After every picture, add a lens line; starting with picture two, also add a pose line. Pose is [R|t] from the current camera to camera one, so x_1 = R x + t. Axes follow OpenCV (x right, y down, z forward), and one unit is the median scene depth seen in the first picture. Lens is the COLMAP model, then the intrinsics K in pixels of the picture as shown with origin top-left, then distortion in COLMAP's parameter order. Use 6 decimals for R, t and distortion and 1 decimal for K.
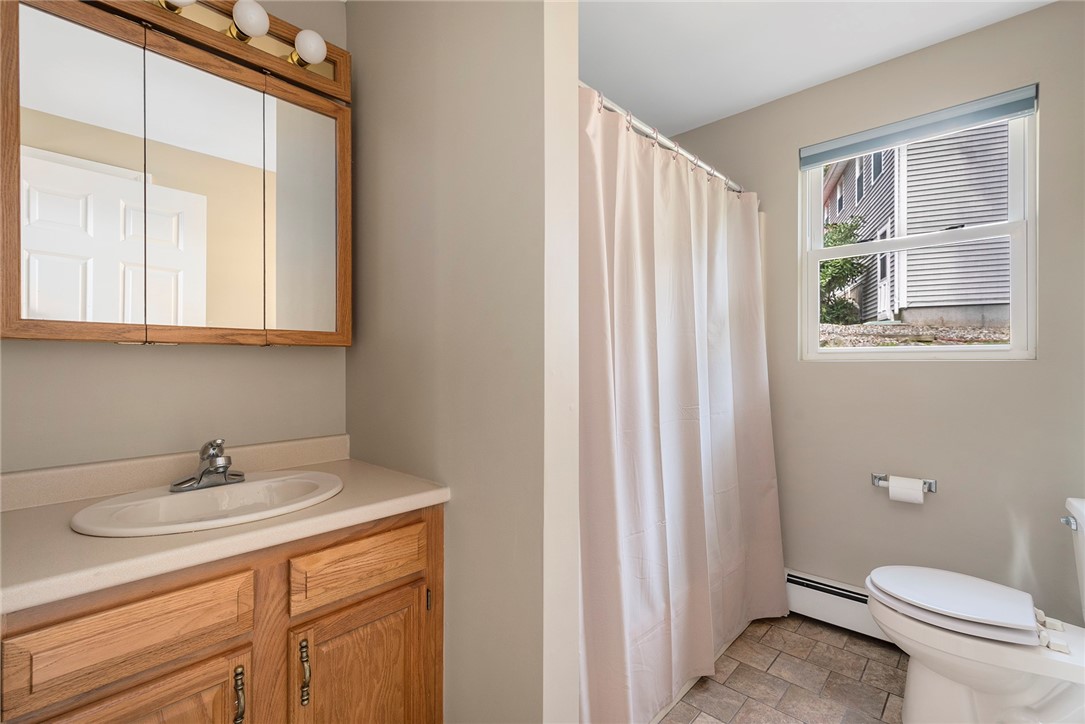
lens RADIAL K [[484.4, 0, 542.5], [0, 484.4, 362.0], [0, 0, 1]] dist [0.001905, 0.000171]
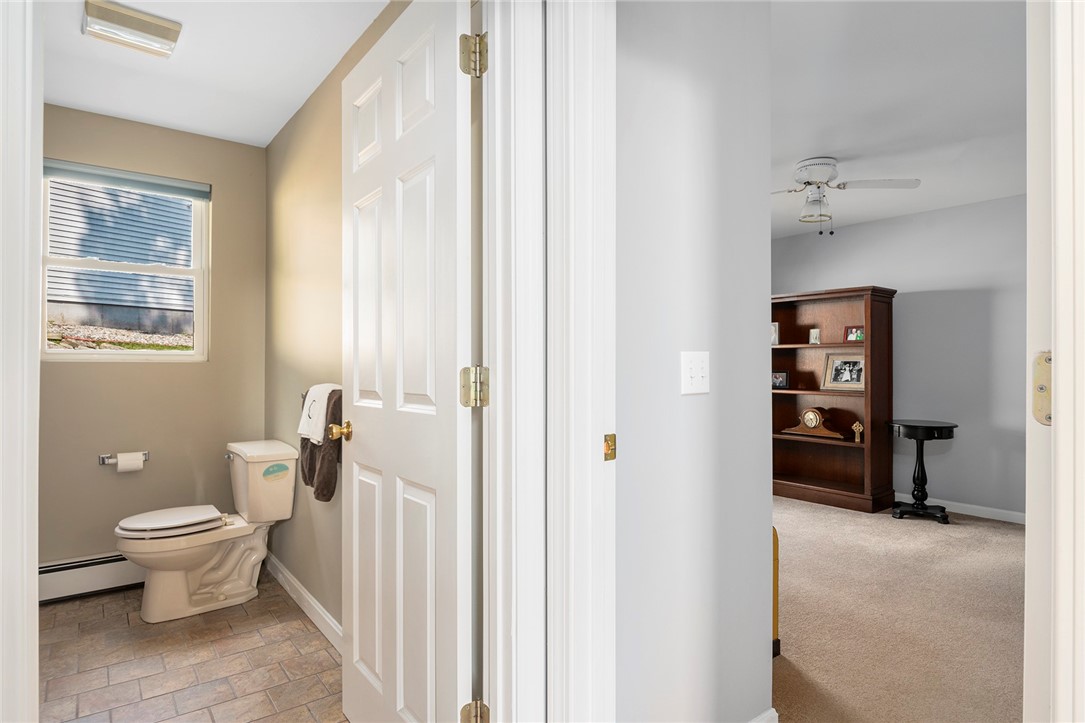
lens RADIAL K [[595.6, 0, 542.5], [0, 595.6, 361.5], [0, 0, 1]] dist [-0.000167, 0.000121]
pose [[0.163823, 0.007558, 0.986461, -0.651691], [-0.005191, 0.999963, -0.006799, 0.003039], [-0.986476, -0.004007, 0.163856, -0.347185]]
